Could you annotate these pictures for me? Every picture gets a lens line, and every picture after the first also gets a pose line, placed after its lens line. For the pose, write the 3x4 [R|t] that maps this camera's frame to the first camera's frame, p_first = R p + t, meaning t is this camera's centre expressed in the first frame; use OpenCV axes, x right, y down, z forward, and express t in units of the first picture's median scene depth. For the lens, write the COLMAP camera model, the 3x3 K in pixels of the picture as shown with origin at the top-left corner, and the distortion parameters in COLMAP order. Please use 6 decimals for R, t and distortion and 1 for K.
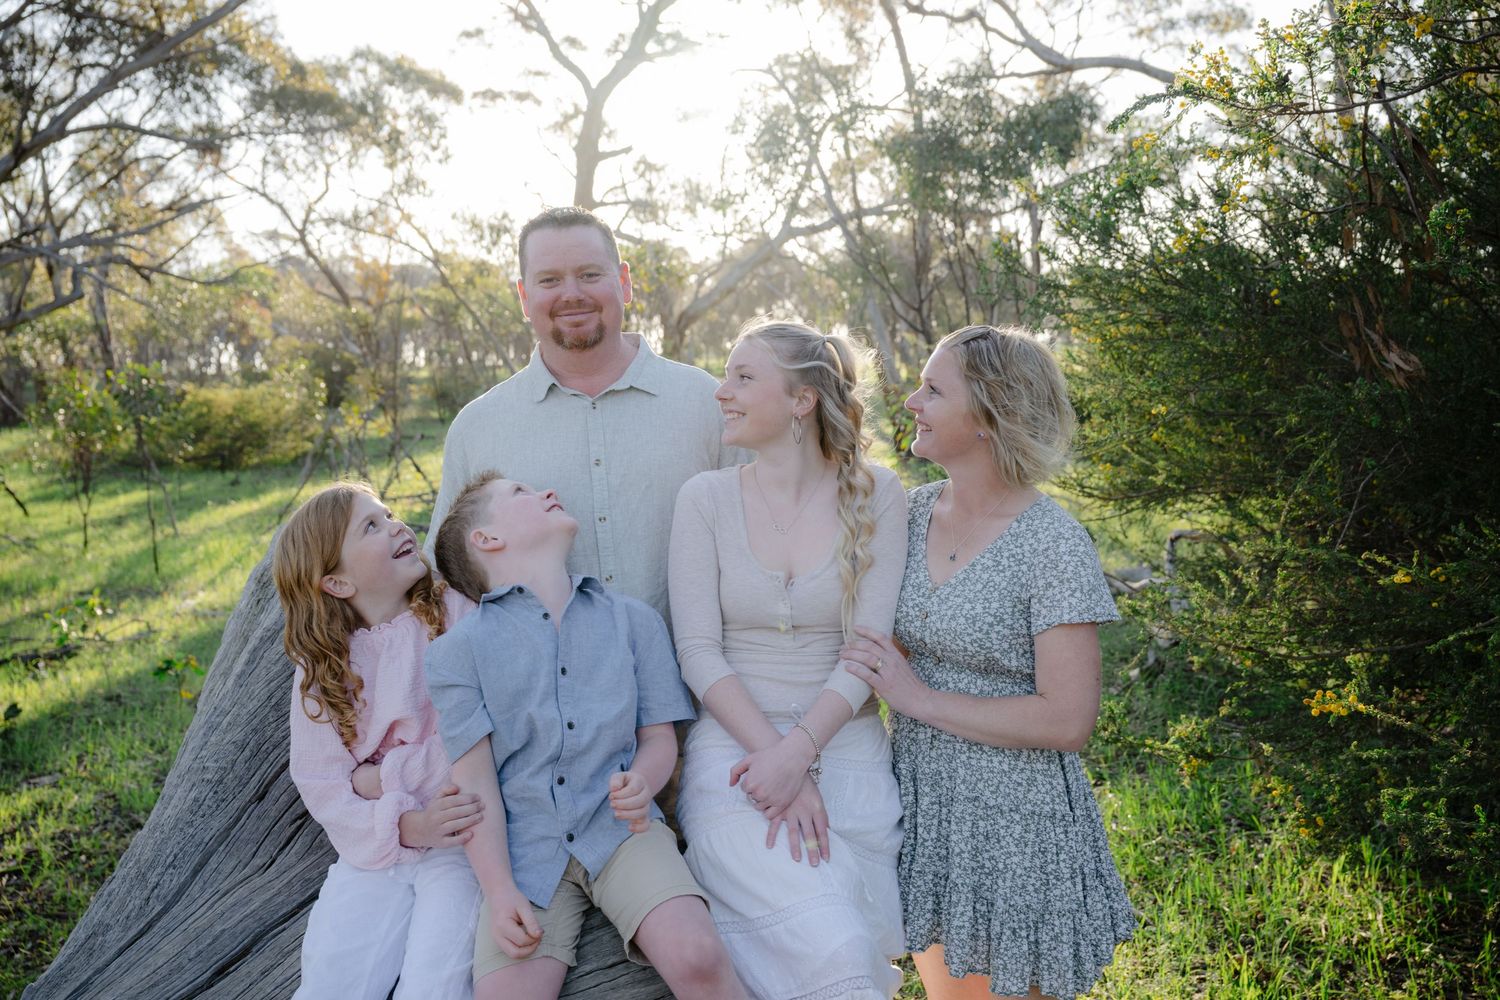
lens RADIAL K [[1488.2, 0, 750.0], [0, 1488.2, 500.0], [0, 0, 1]] dist [-0.000421, 0.007836]
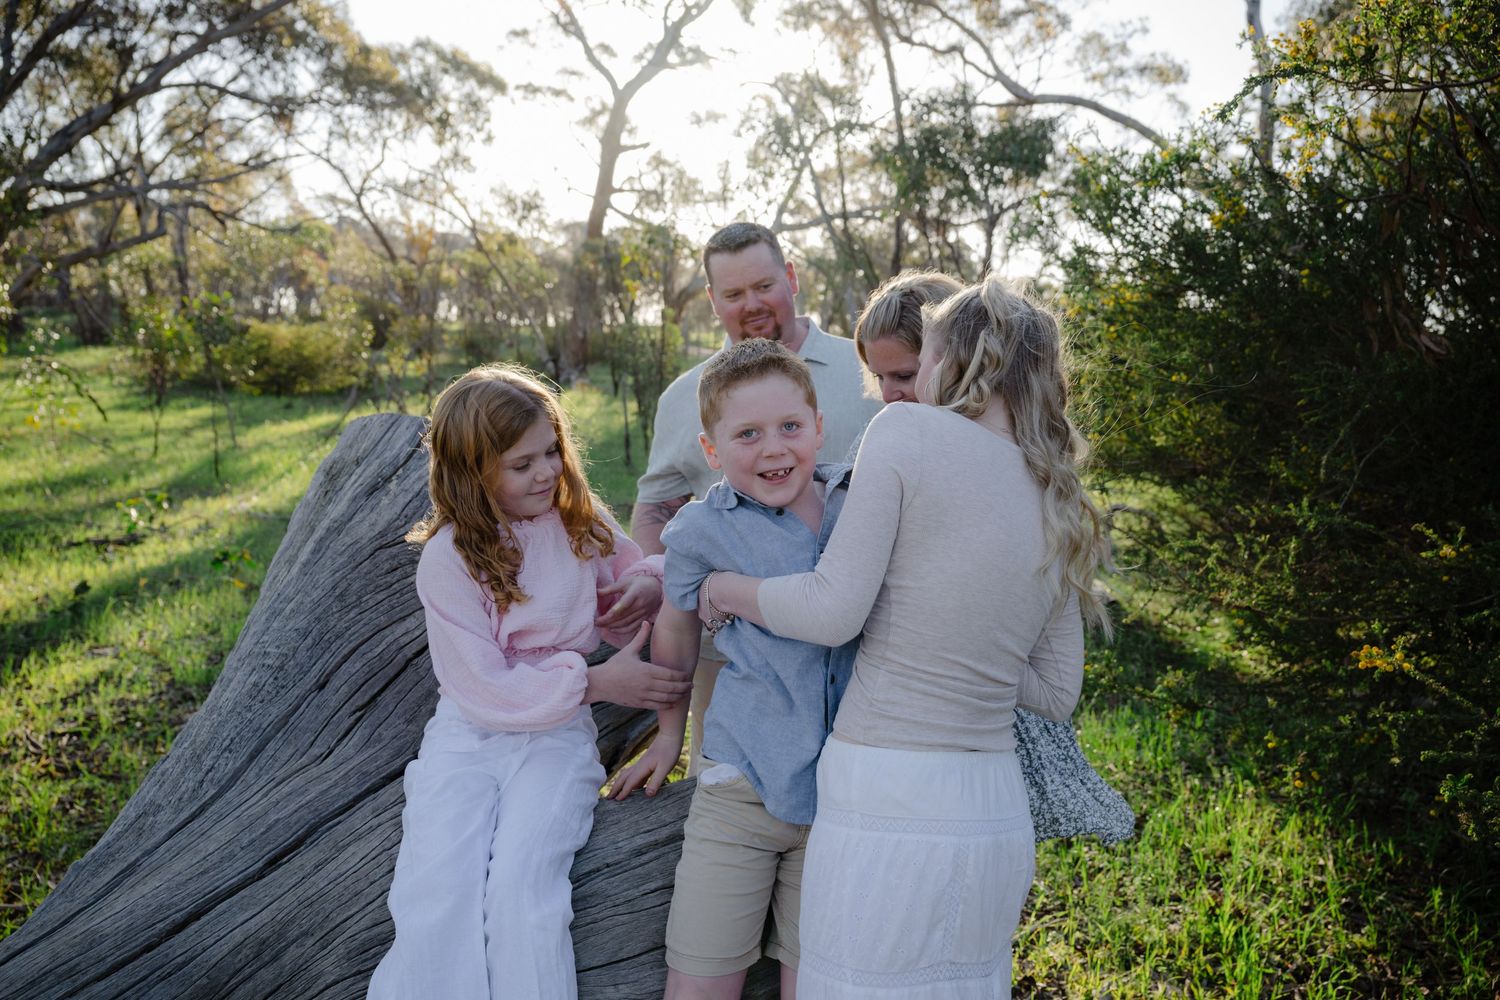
lens RADIAL K [[1259.7, 0, 750.0], [0, 1259.7, 500.0], [0, 0, 1]] dist [-0.002384, -0.005766]
pose [[0.997179, 0.071543, 0.022715, -0.004882], [-0.072286, 0.996812, 0.033760, 0.001826], [-0.020227, -0.035307, 0.999172, 0.010911]]
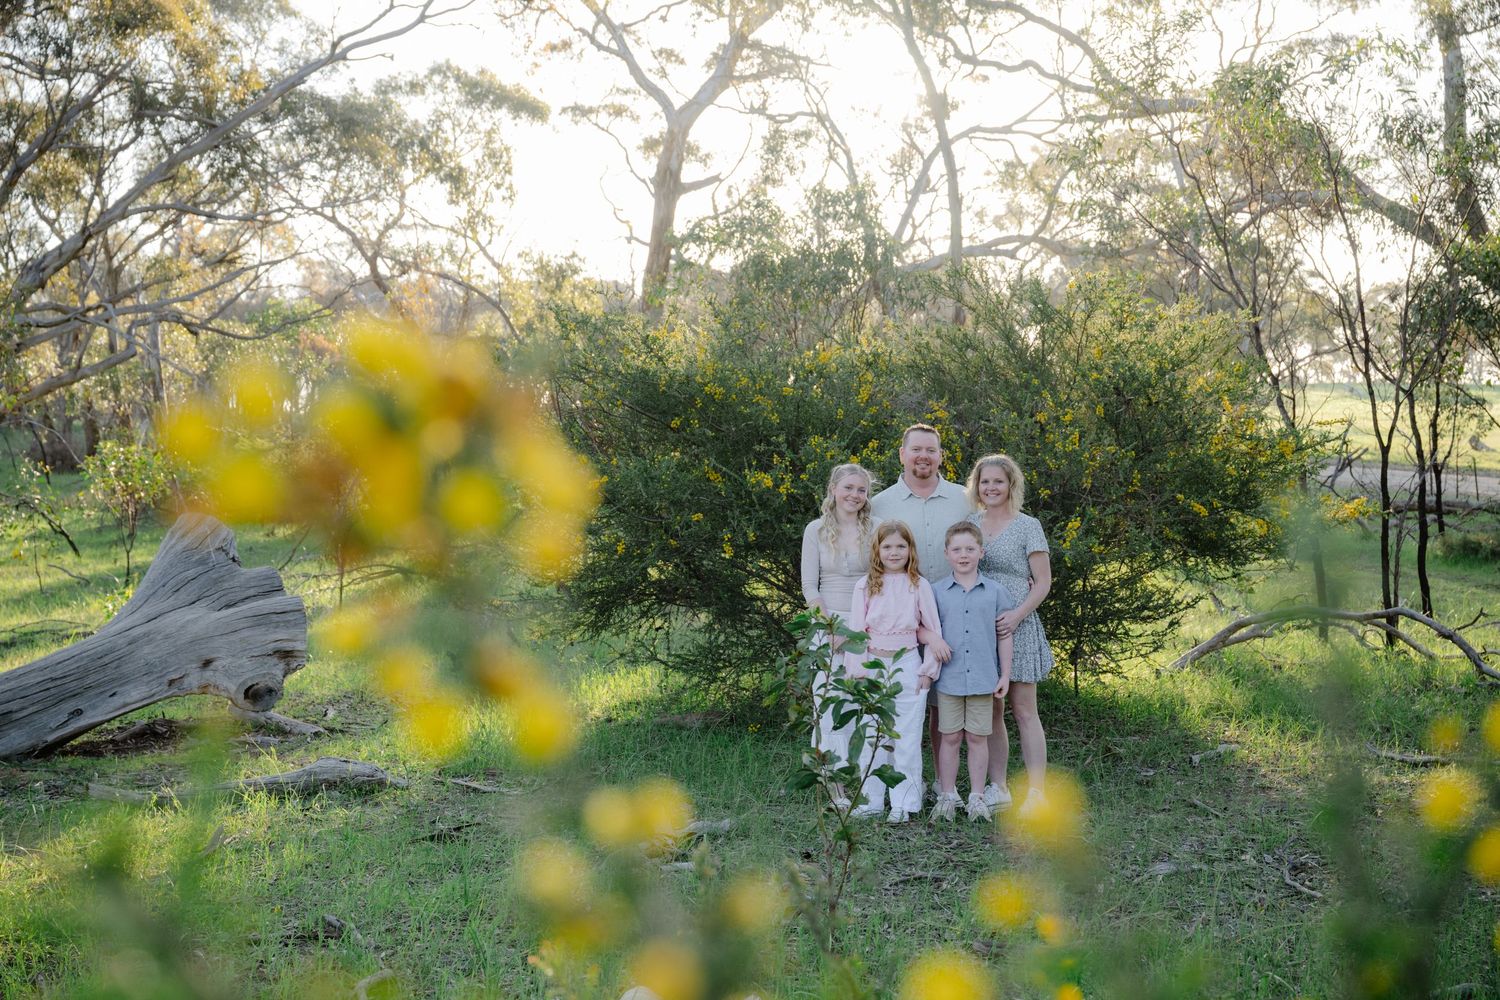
lens RADIAL K [[2064.5, 0, 750.0], [0, 2064.5, 500.0], [0, 0, 1]] dist [-0.019654, -0.050778]
pose [[0.991380, 0.017456, -0.129849, 0.140317], [-0.022904, 0.998914, -0.040584, 0.013312], [0.129000, 0.043209, 0.990703, -0.309953]]
